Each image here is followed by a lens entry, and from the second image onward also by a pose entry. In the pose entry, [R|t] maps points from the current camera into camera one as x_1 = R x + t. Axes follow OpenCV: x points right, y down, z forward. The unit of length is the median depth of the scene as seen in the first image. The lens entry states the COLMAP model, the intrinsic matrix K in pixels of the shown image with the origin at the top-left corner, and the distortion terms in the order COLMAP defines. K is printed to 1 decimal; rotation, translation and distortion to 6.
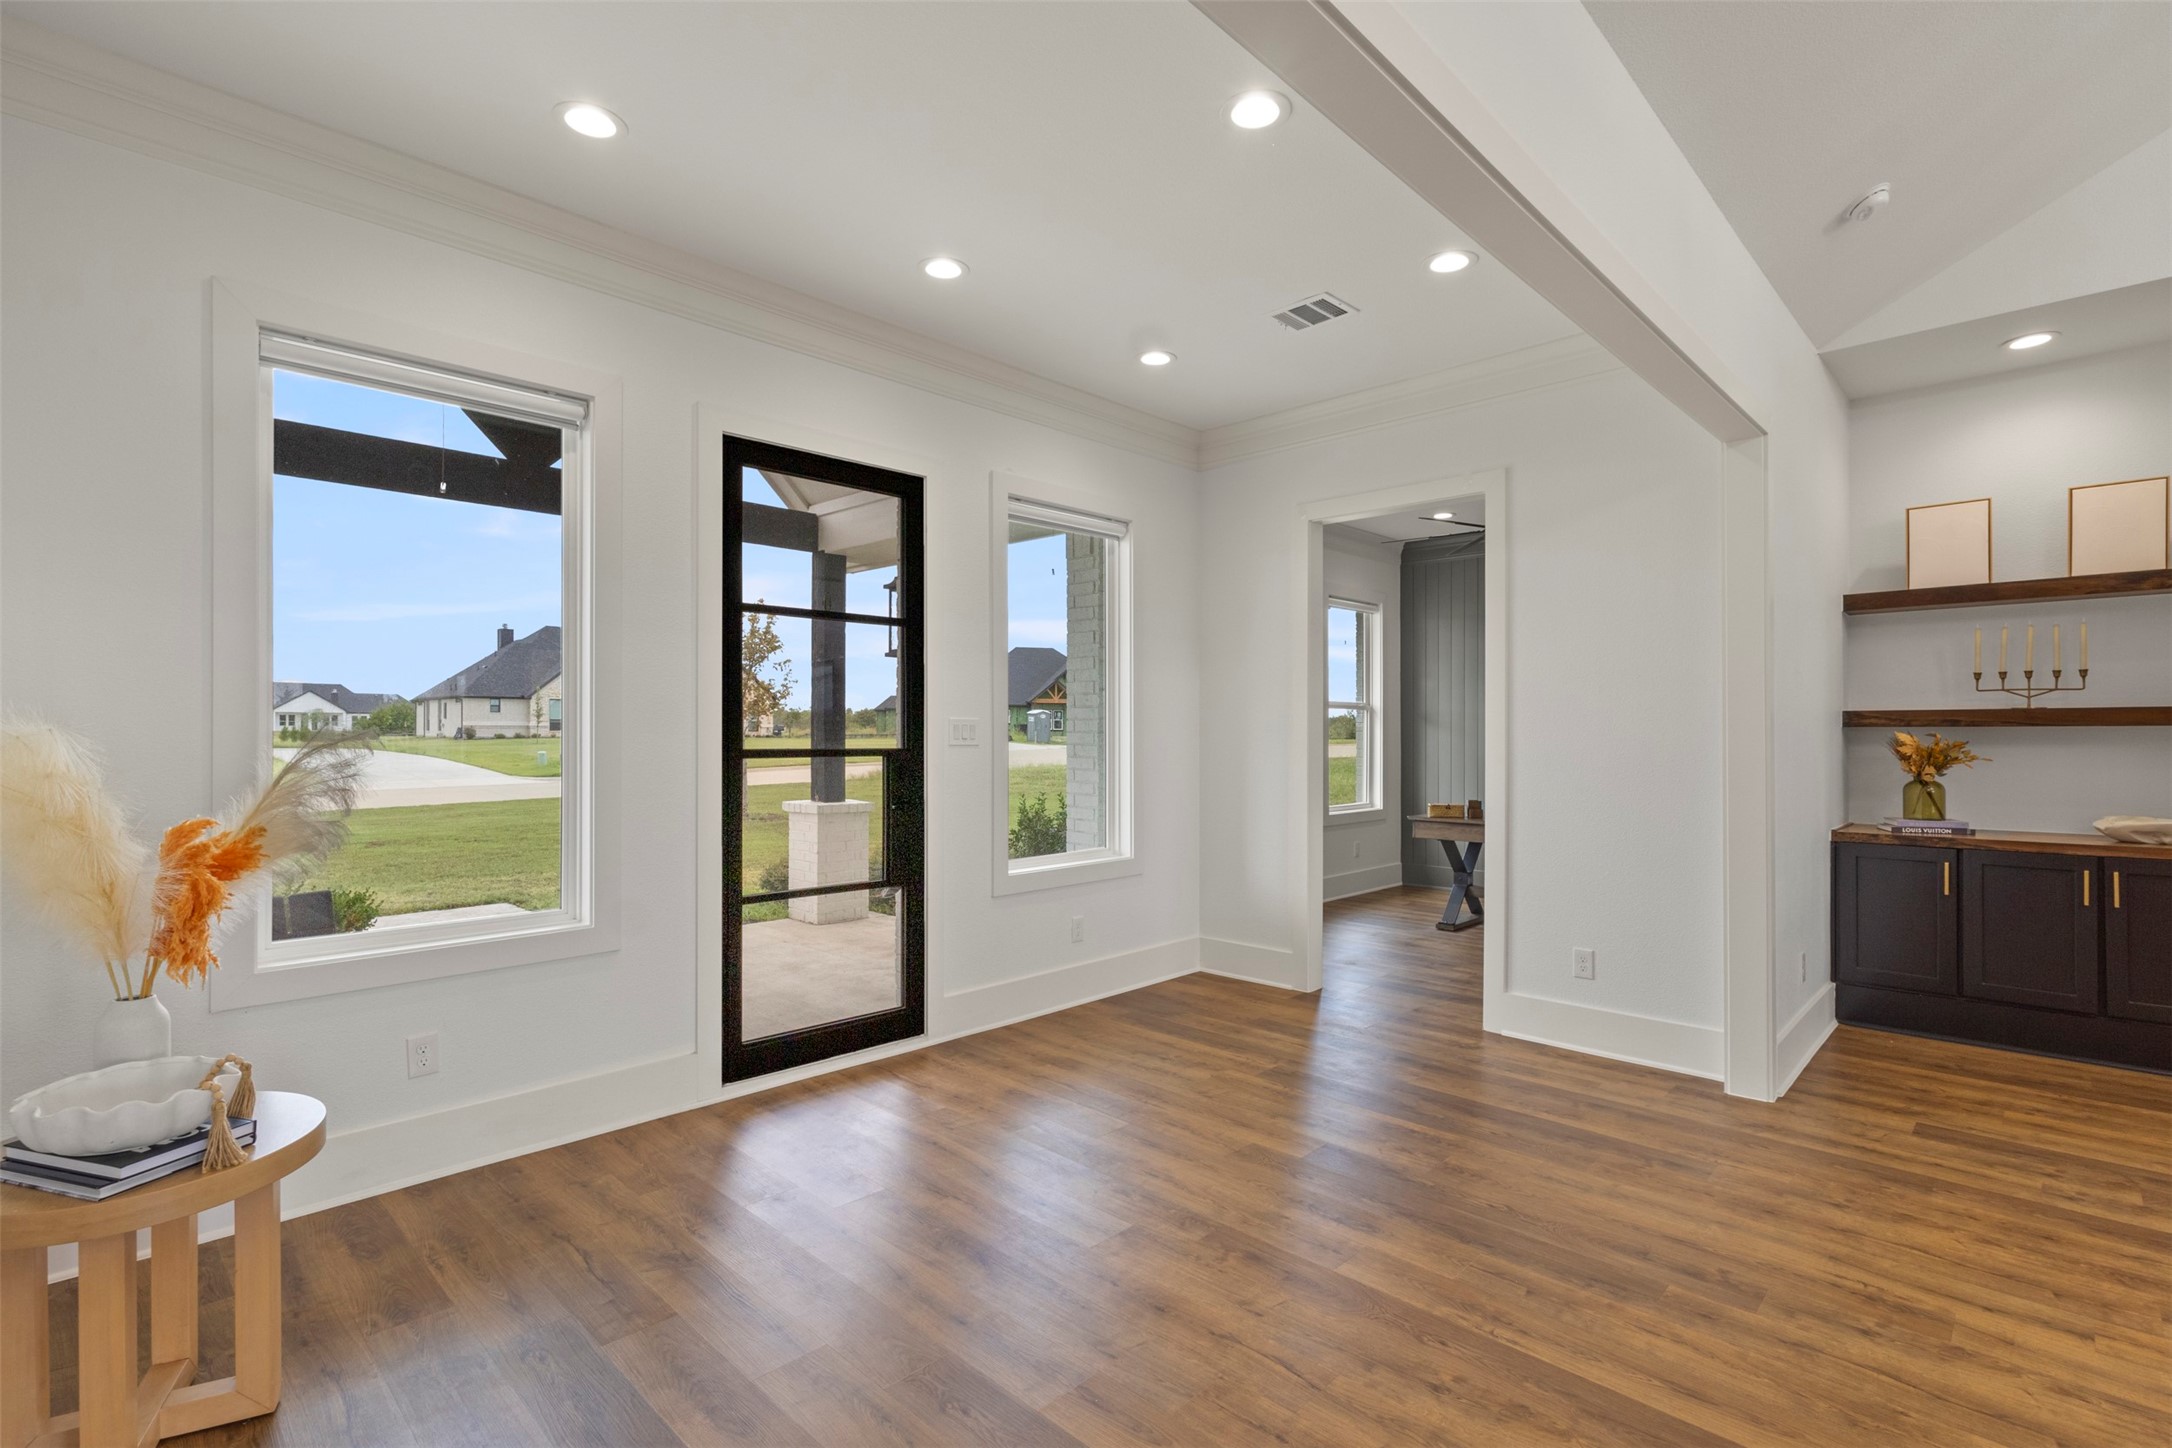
lens RADIAL K [[1008.3, 0, 1050.3], [0, 1008.3, 731.2], [0, 0, 1]] dist [0.001023, 0.007830]
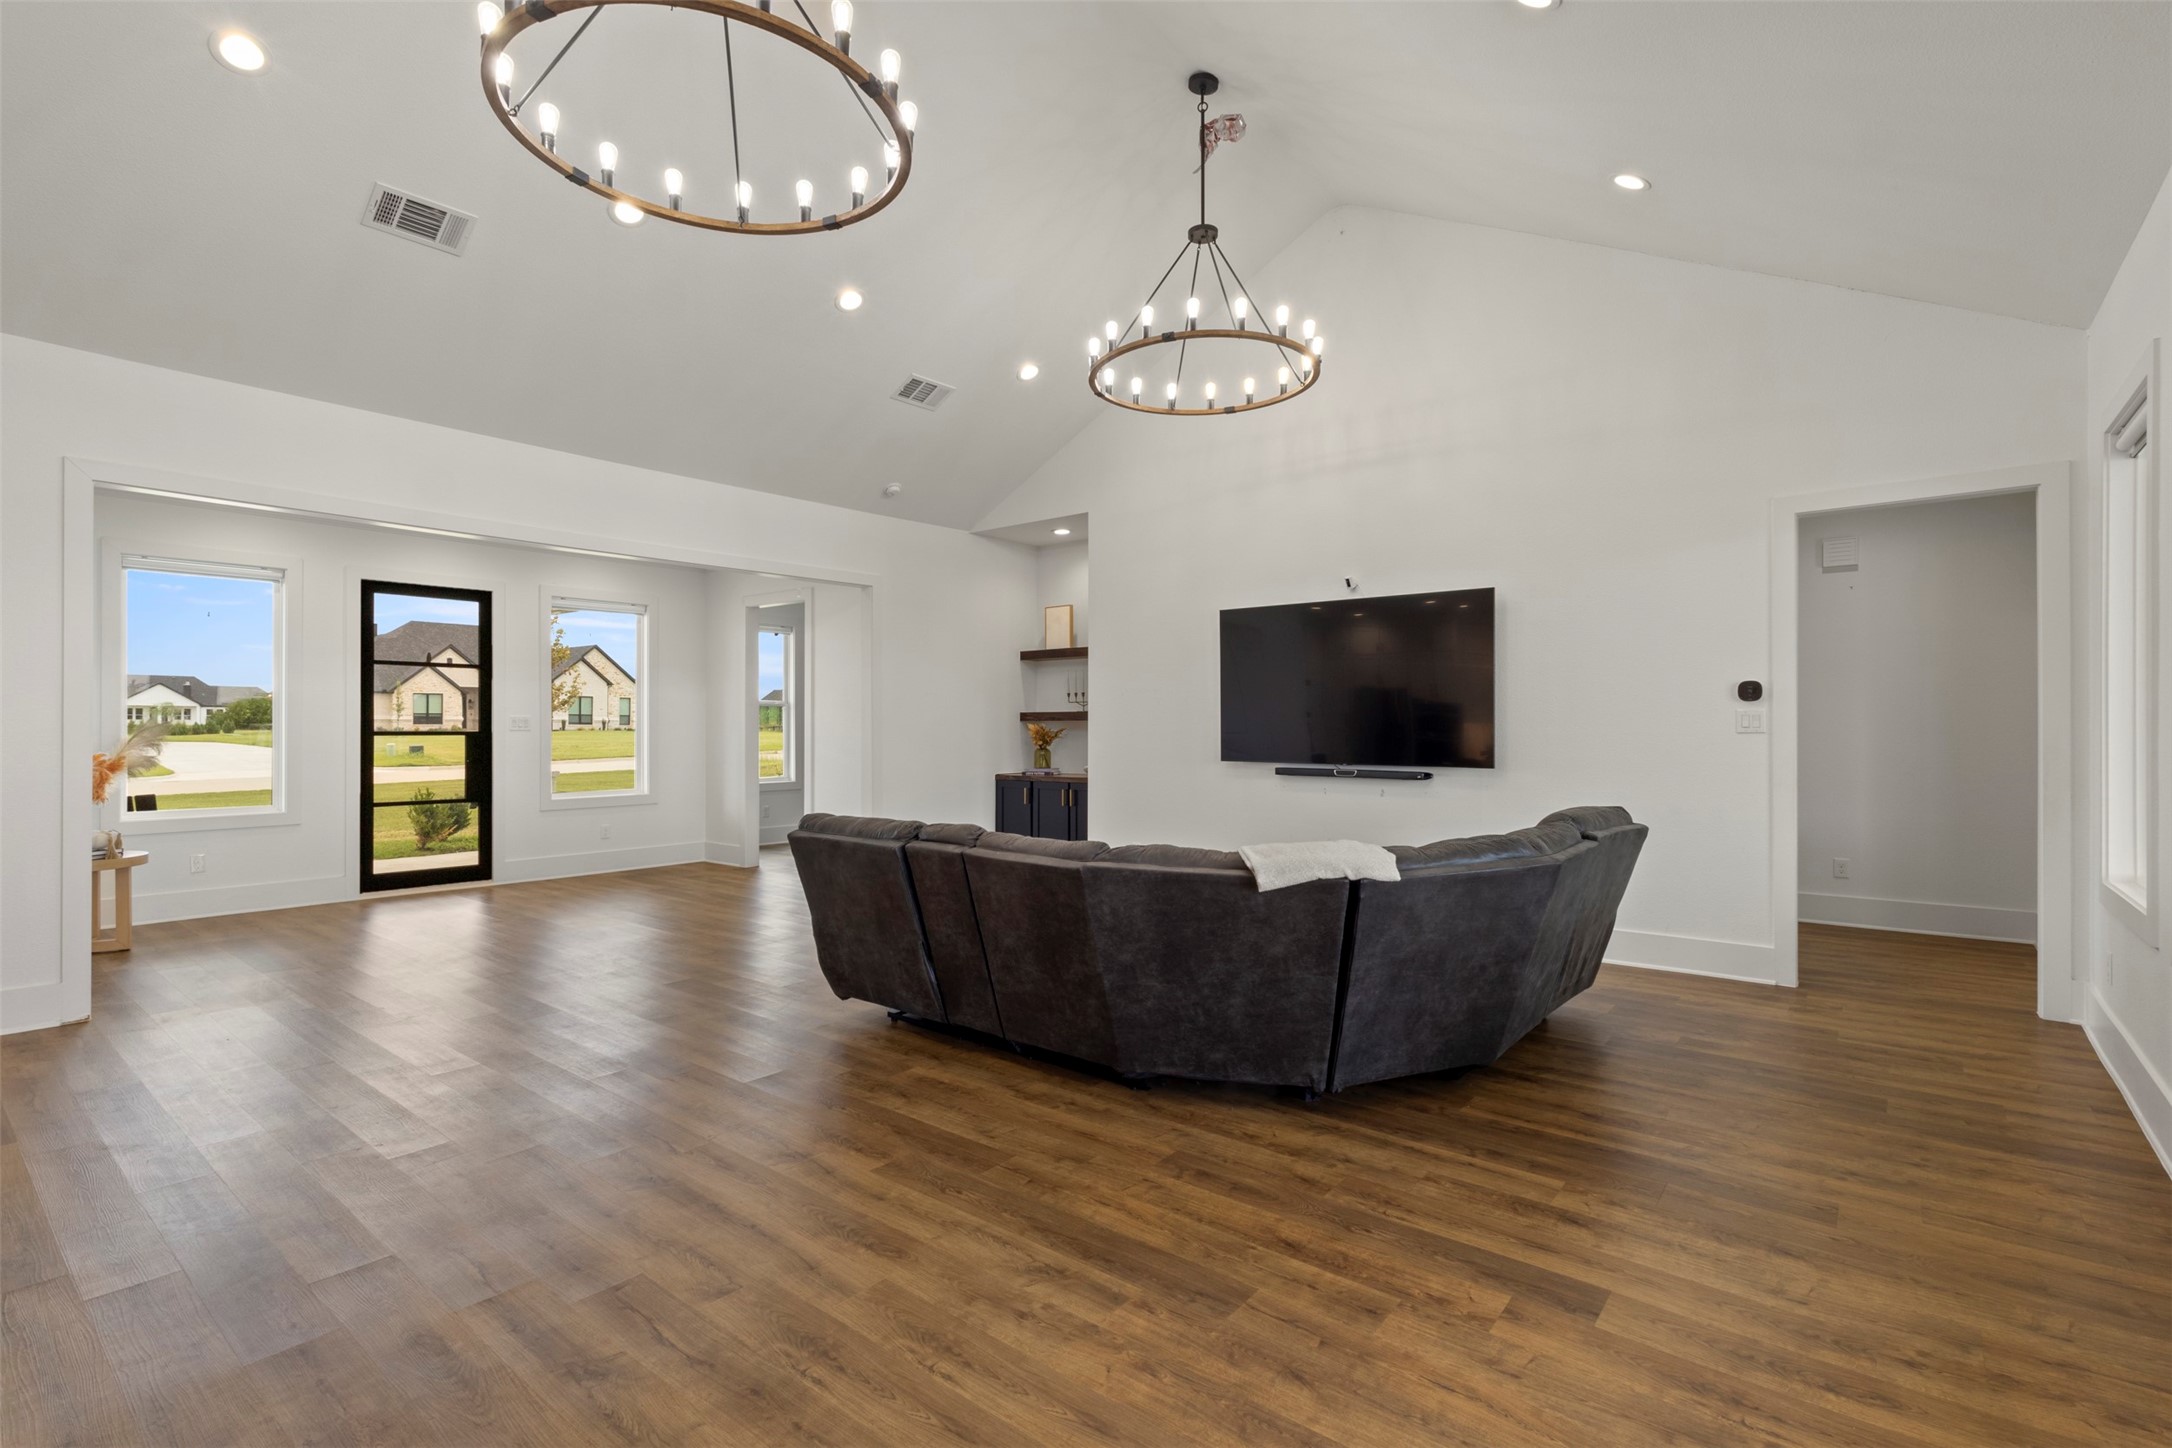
lens RADIAL K [[1010.4, 0, 1071.1], [0, 1010.4, 726.3], [0, 0, 1]] dist [0.000333, 0.000006]
pose [[0.994902, -0.000800, 0.100845, 0.700566], [0.000651, 0.999999, 0.001504, 0.003811], [-0.100846, -0.001431, 0.994901, -0.927162]]
